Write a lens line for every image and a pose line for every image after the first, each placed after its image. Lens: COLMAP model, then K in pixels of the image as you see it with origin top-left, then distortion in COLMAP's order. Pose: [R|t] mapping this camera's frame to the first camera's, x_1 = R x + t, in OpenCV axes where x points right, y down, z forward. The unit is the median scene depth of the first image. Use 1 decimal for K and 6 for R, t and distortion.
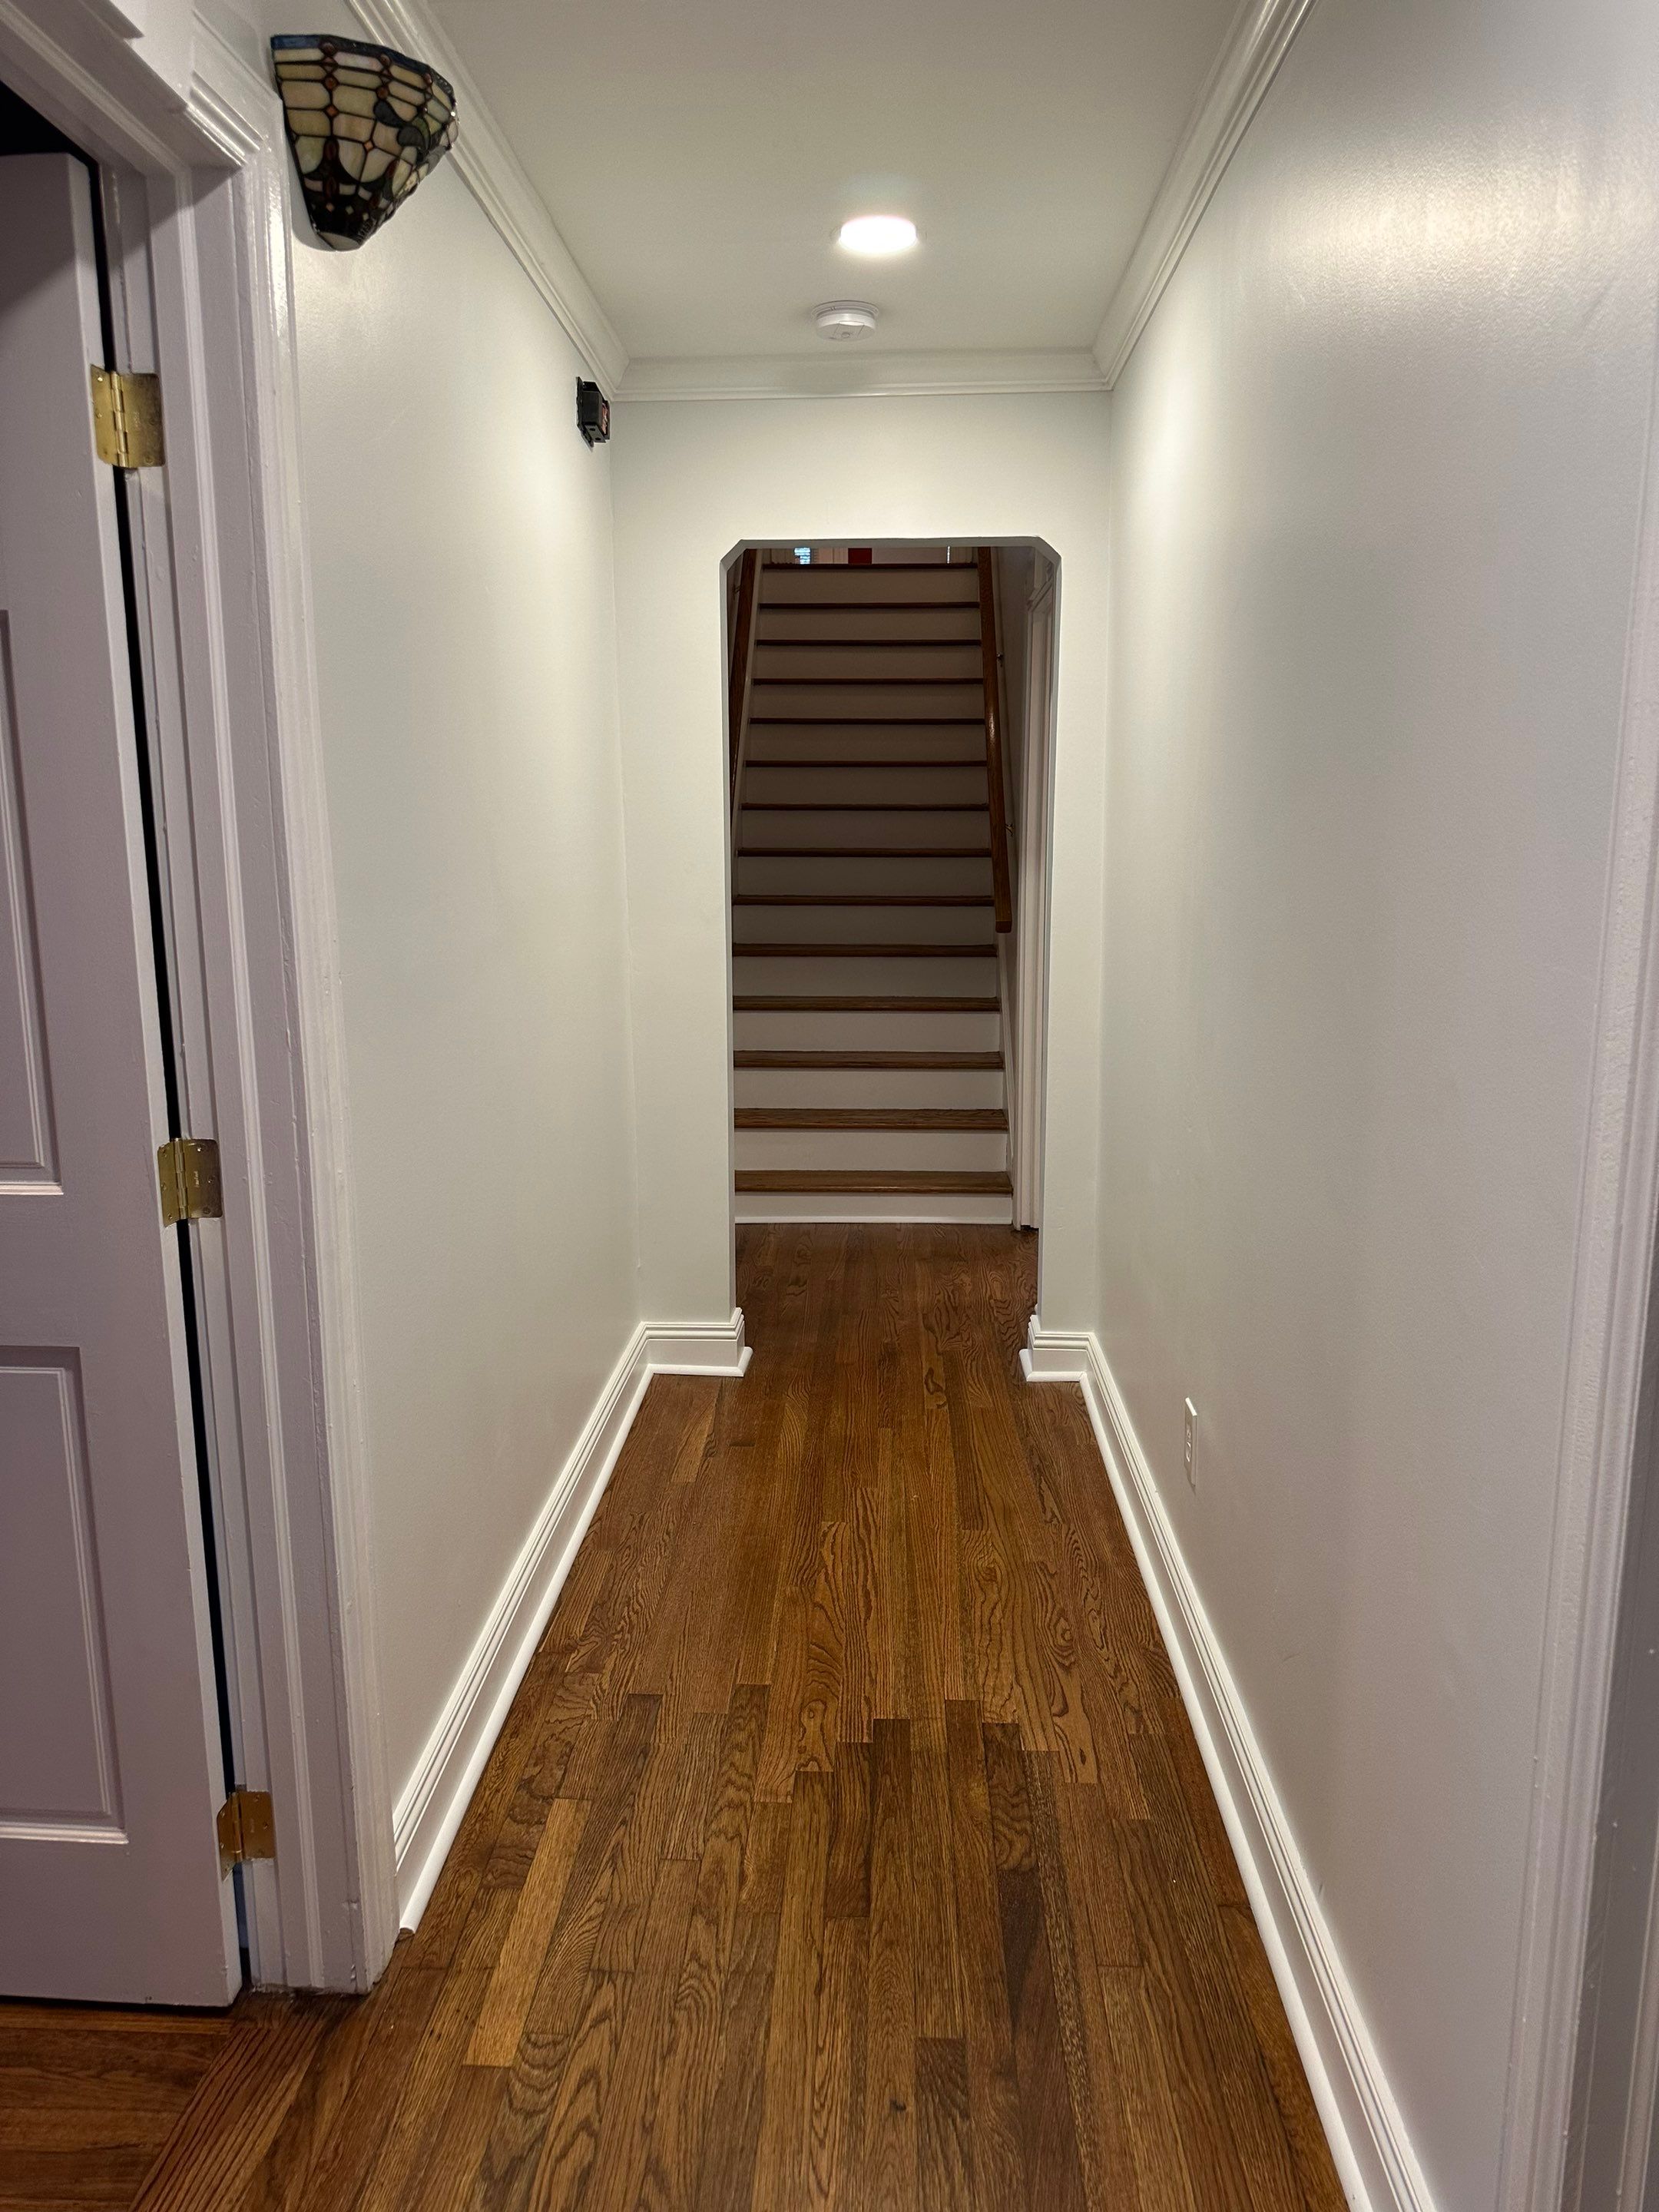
lens RADIAL K [[1566.3, 0, 830.5], [0, 1566.3, 1100.2], [0, 0, 1]] dist [0.012933, -0.012718]
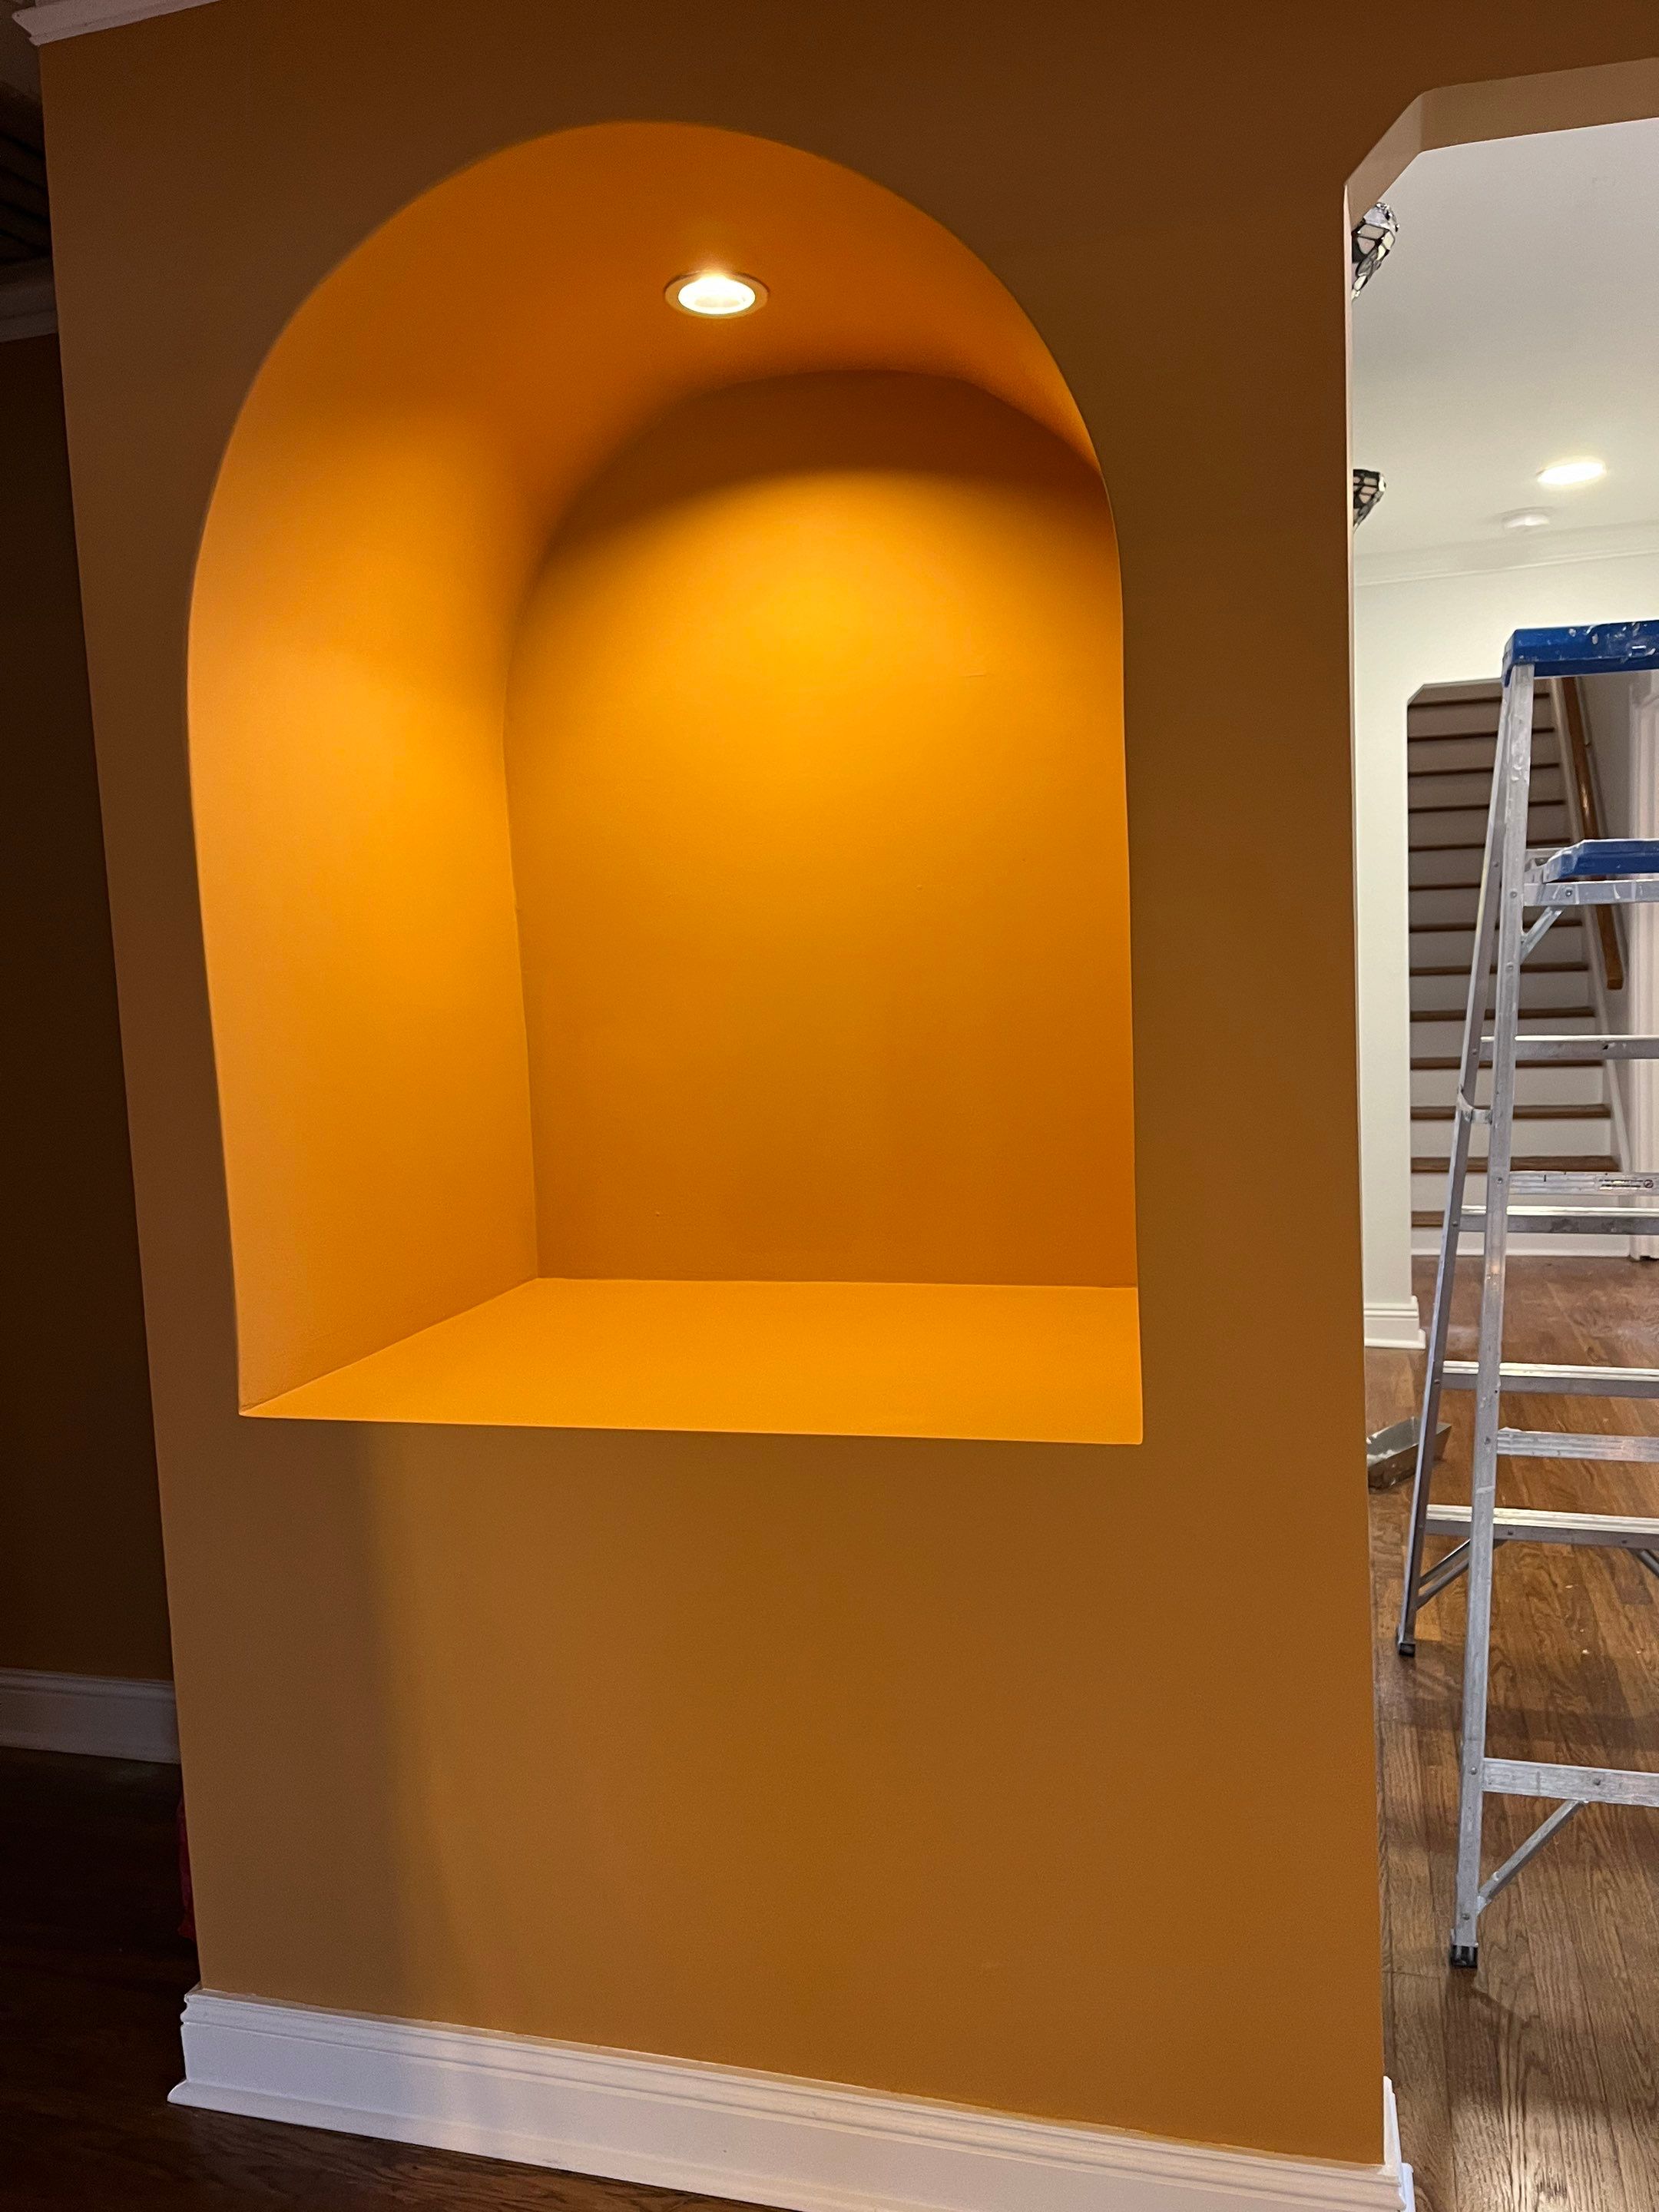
lens RADIAL K [[1762.0, 0, 829.5], [0, 1762.0, 1106.0], [0, 0, 1]] dist [0.008091, 0.001685]
pose [[0.969608, -0.022810, -0.243597, -0.189868], [0.004146, 0.997033, -0.076859, 0.104469], [0.244628, 0.073514, 0.966826, -0.512568]]
